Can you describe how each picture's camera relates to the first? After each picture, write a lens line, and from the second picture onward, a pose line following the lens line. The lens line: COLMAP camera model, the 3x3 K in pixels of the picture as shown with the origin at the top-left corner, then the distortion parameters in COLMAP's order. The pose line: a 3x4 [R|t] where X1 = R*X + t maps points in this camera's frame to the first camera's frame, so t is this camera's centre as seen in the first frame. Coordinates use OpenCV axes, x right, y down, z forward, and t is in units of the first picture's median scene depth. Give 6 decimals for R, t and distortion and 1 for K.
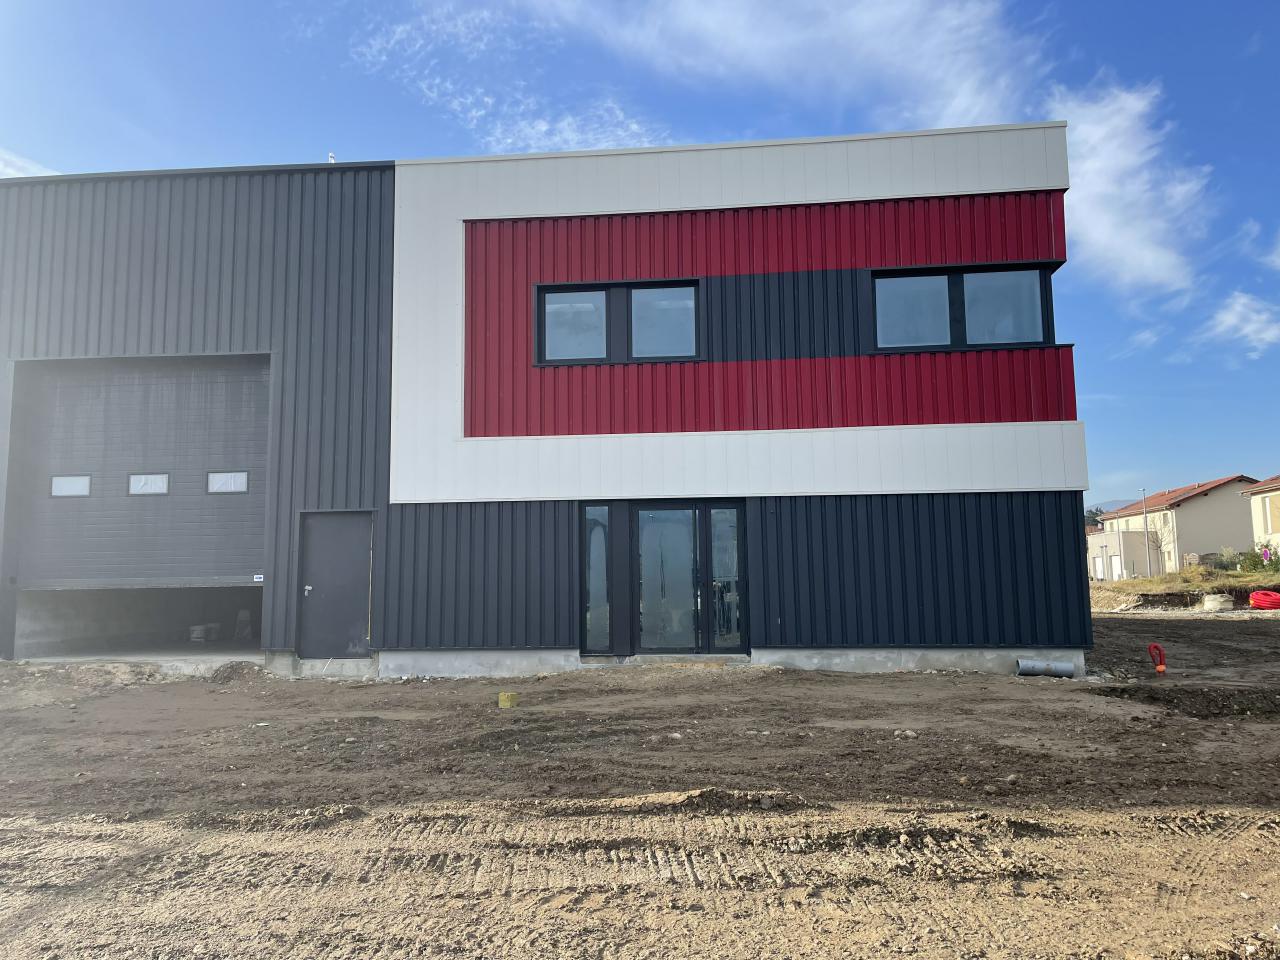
lens RADIAL K [[962.5, 0, 635.5], [0, 962.5, 472.9], [0, 0, 1]] dist [0.074509, -0.092103]
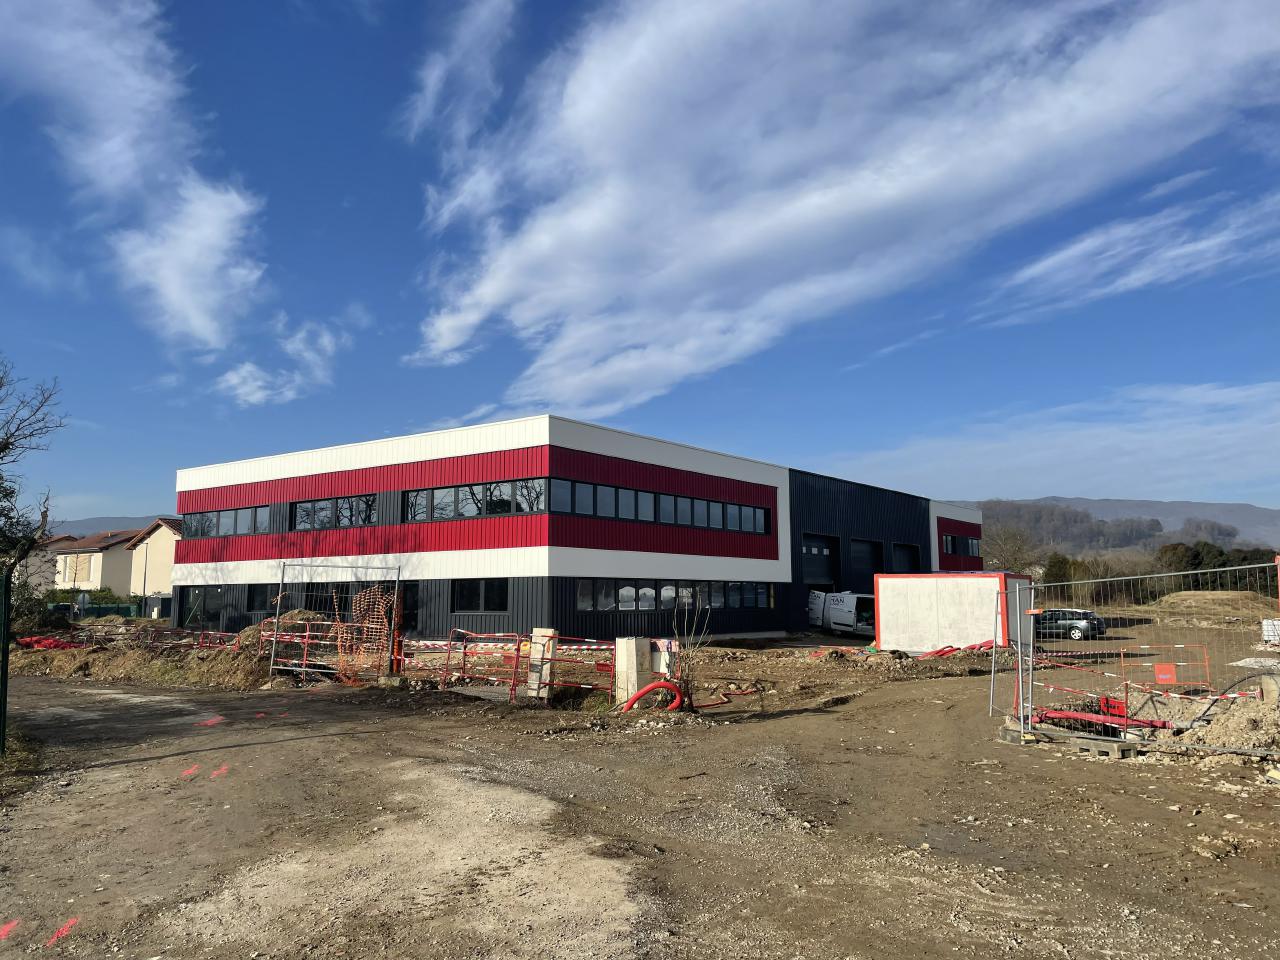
lens RADIAL K [[962.5, 0, 640.5], [0, 962.5, 473.1], [0, 0, 1]] dist [0.074509, -0.092103]
pose [[0.503310, 0.122942, 0.855315, -0.191478], [-0.107285, 0.991059, -0.079322, -0.005324], [-0.857420, -0.051839, 0.512000, -0.045304]]
